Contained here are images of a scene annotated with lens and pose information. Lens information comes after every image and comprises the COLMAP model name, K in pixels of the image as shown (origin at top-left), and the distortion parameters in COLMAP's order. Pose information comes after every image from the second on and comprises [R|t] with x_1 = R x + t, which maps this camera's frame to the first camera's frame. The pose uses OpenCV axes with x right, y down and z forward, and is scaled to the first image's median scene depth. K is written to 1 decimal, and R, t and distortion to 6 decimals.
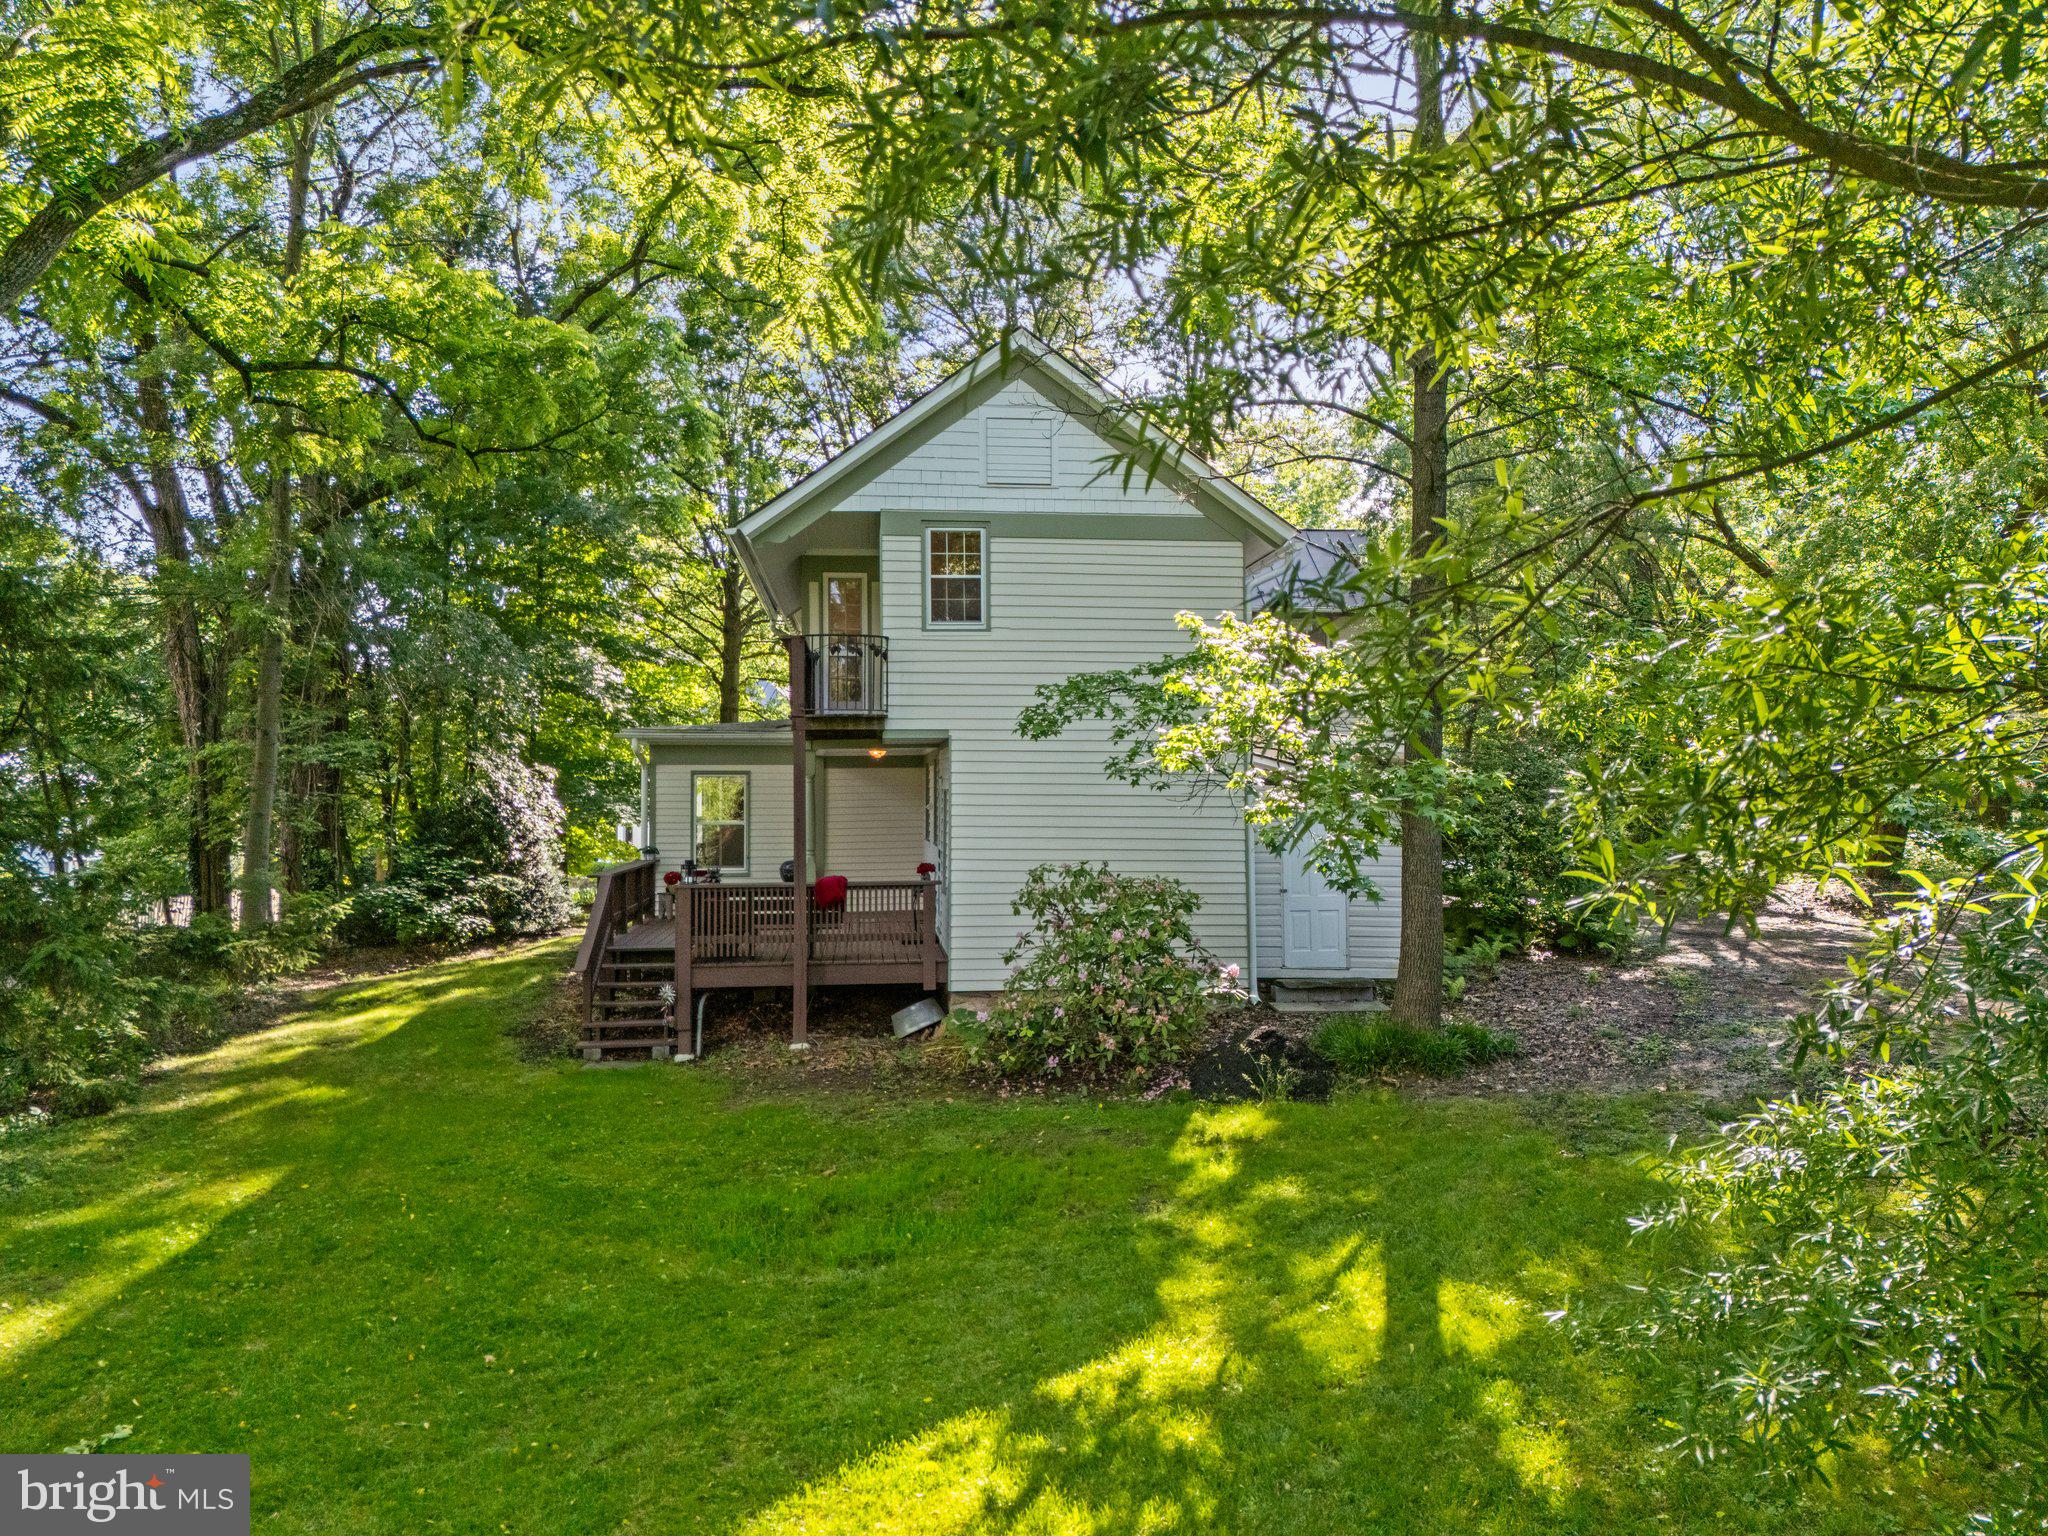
lens RADIAL K [[1540.7, 0, 1027.0], [0, 1540.7, 783.3], [0, 0, 1]] dist [0.061519, -0.048806]
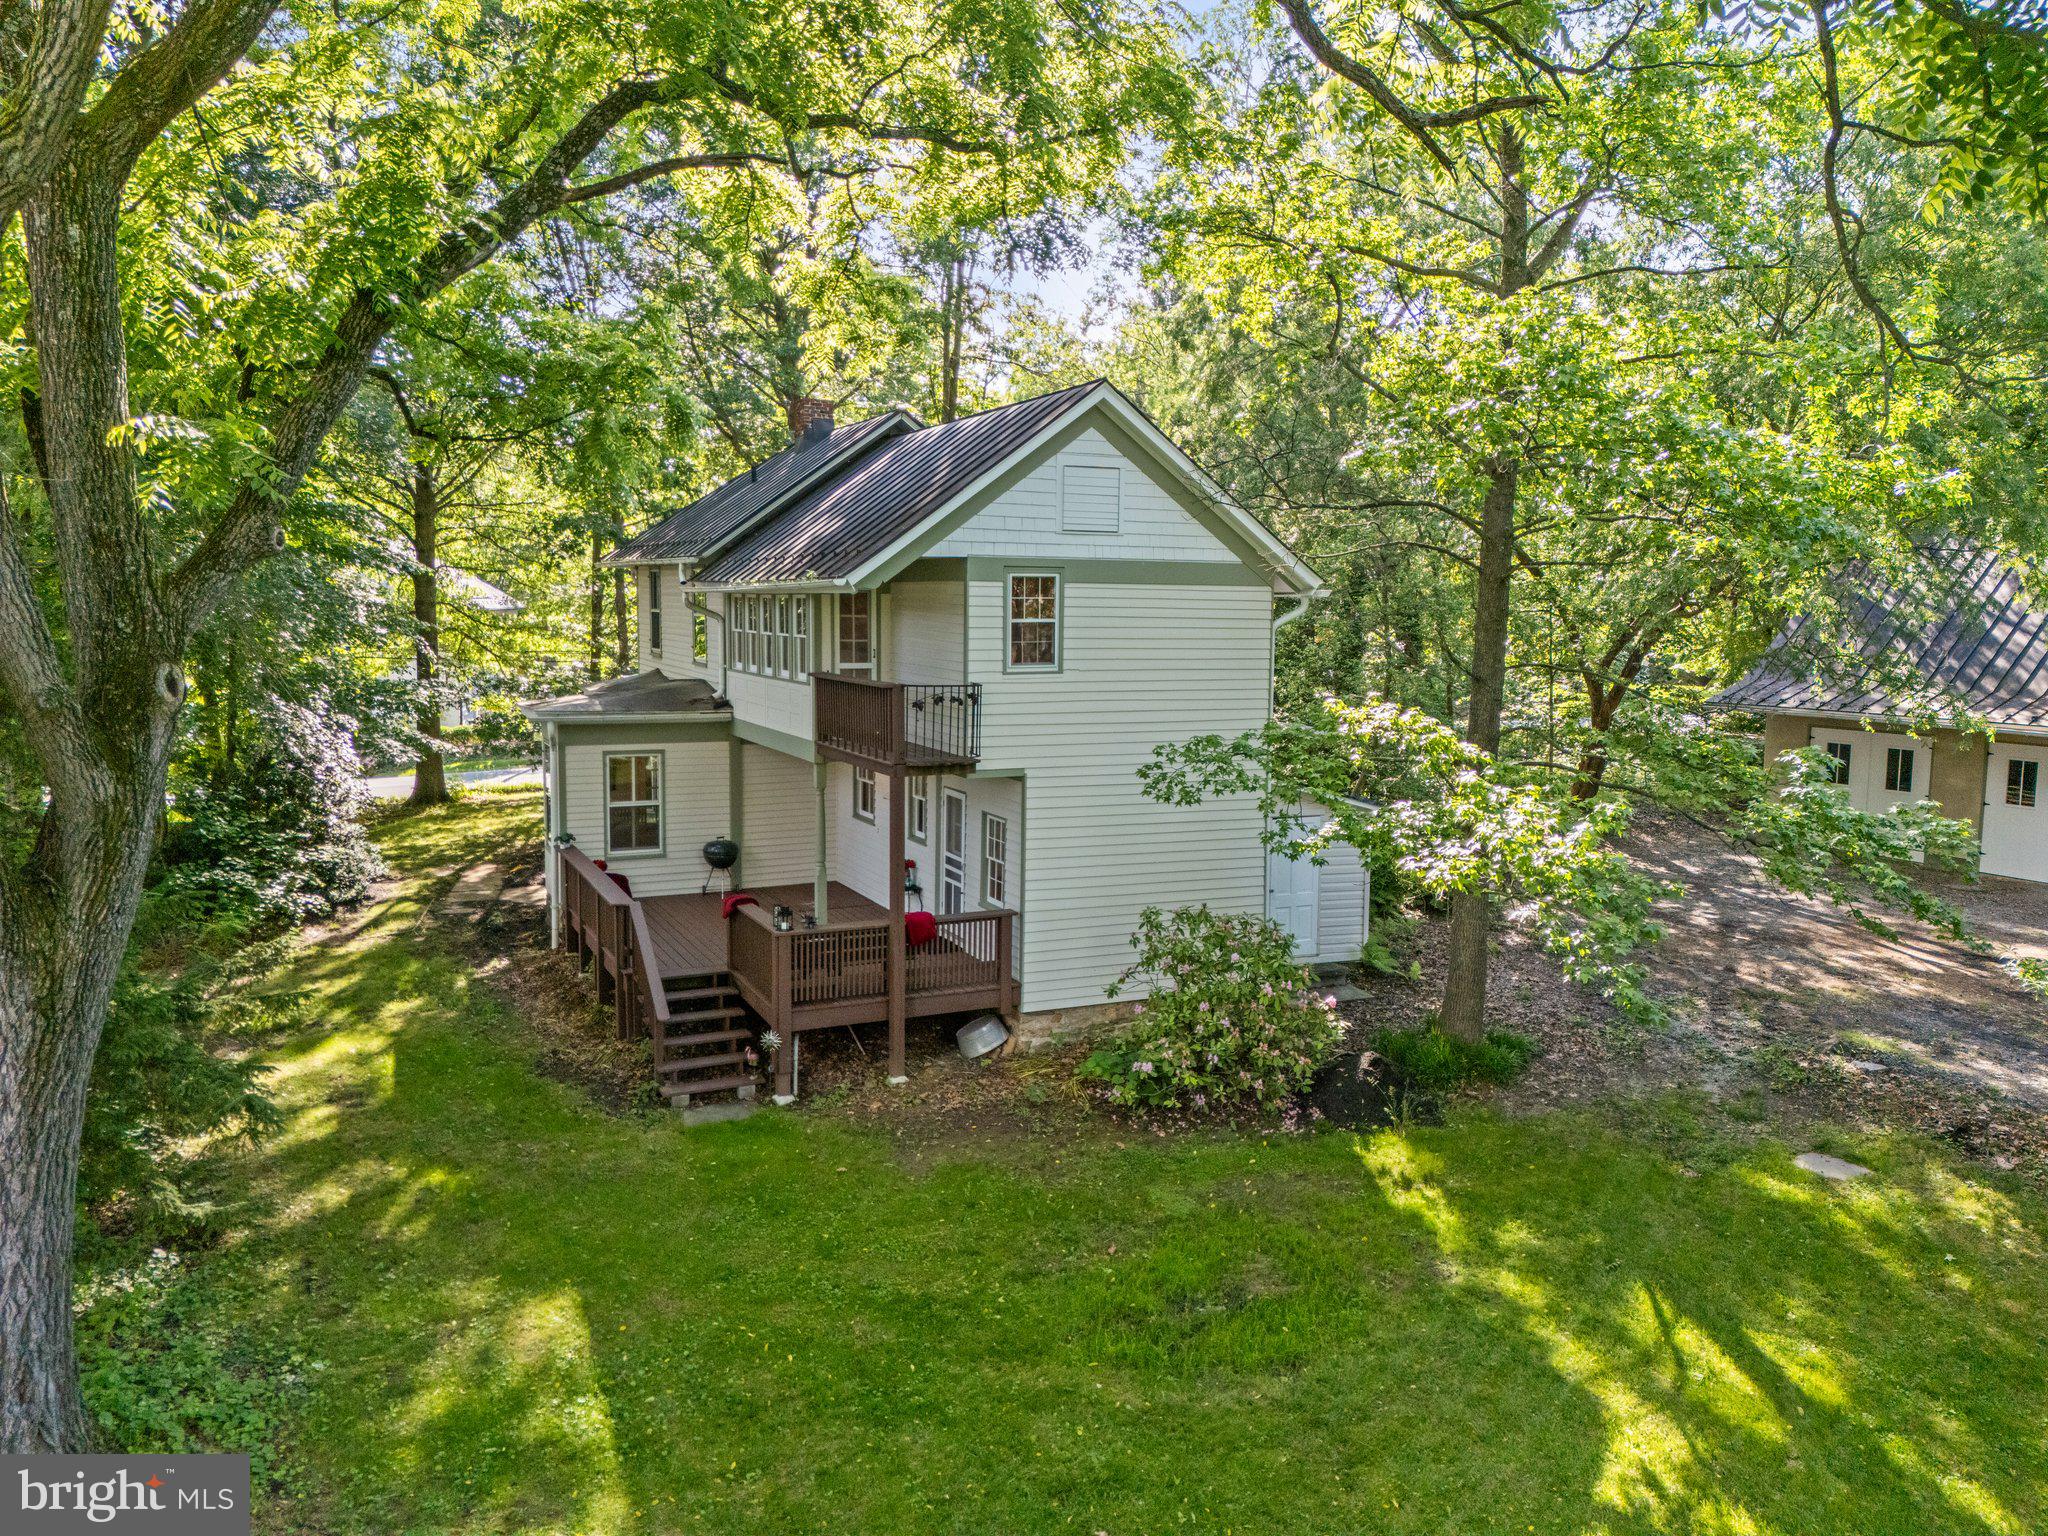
lens RADIAL K [[1540.7, 0, 1015.2], [0, 1540.7, 758.3], [0, 0, 1]] dist [0.061519, -0.048806]
pose [[0.946193, -0.023743, 0.322732, -0.393407], [-0.013511, 0.993537, 0.112704, -0.158636], [-0.323322, -0.111000, 0.939756, 0.022345]]
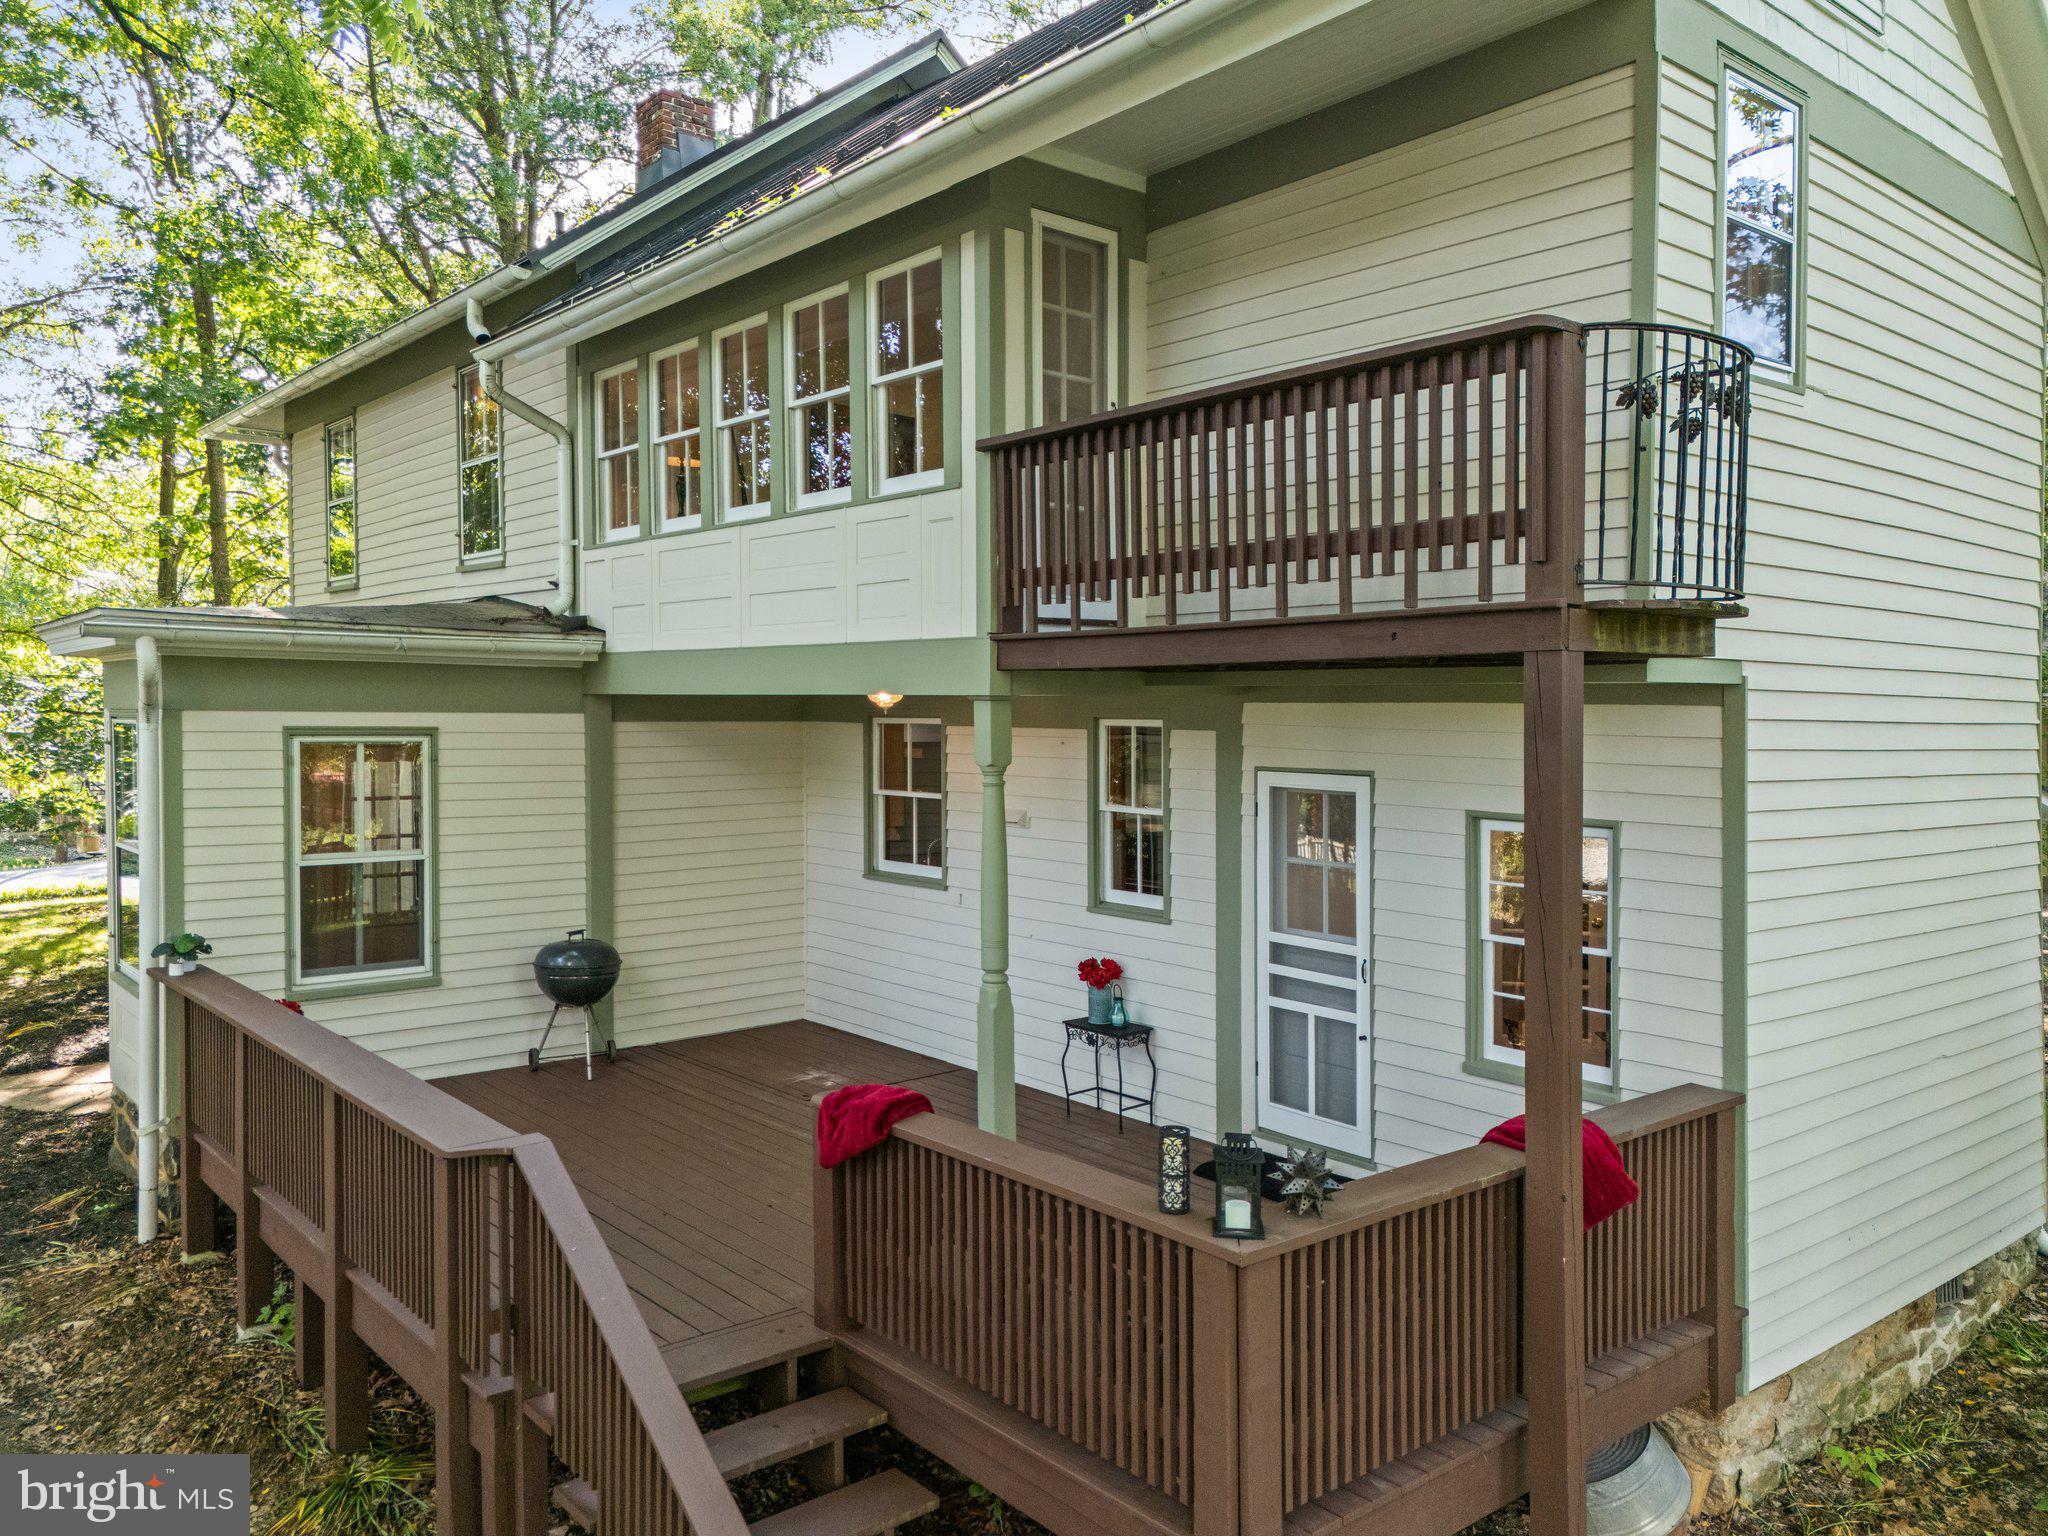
lens RADIAL K [[1540.7, 0, 1003.2], [0, 1540.7, 760.7], [0, 0, 1]] dist [0.061519, -0.048806]
pose [[0.832584, -0.012030, 0.553768, -0.390016], [-0.011643, 0.999163, 0.039211, -0.023580], [-0.553776, -0.039094, 0.831747, 0.795865]]
